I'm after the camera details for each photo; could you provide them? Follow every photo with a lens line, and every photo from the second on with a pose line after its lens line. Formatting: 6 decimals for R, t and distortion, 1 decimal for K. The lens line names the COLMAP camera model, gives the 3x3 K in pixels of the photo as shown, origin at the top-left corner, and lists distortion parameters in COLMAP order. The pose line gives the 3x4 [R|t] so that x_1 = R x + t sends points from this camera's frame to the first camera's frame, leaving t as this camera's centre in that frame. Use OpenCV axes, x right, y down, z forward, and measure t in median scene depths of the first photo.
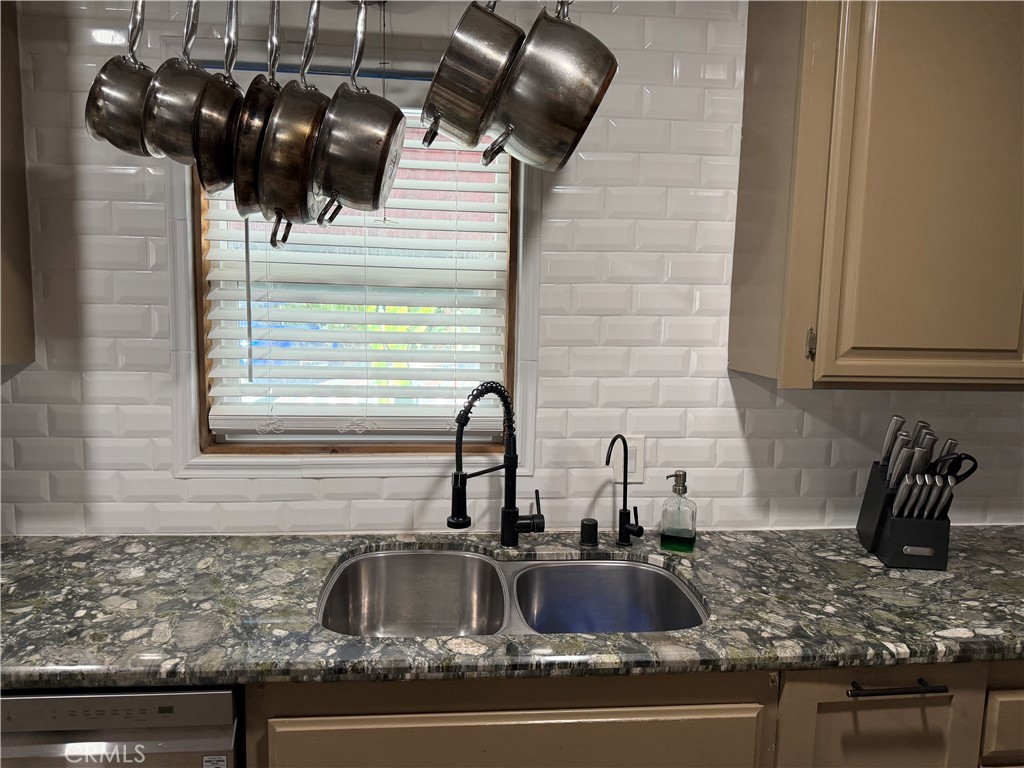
lens RADIAL K [[721.2, 0, 504.7], [0, 721.2, 389.2], [0, 0, 1]] dist [0.071198, -0.092967]
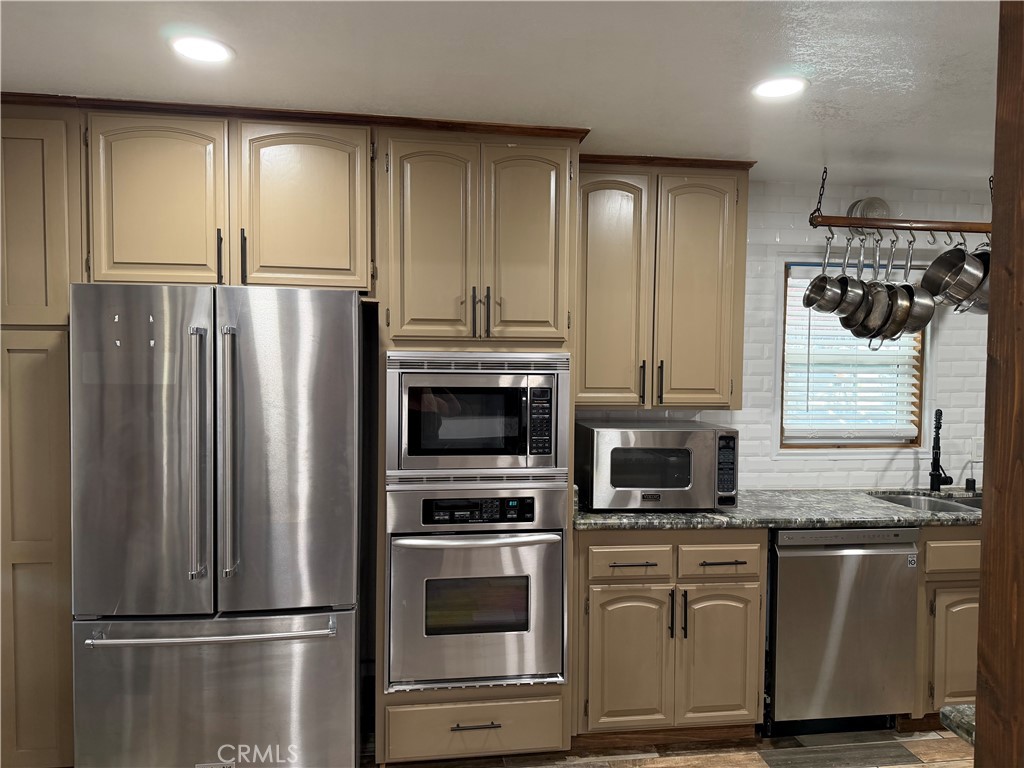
lens RADIAL K [[721.2, 0, 512.7], [0, 721.2, 390.3], [0, 0, 1]] dist [0.071198, -0.092967]
pose [[0.998622, -0.014017, 0.050582, -1.284947], [0.018128, 0.996488, -0.081749, 0.080330], [-0.049258, 0.082554, 0.995369, -1.006897]]
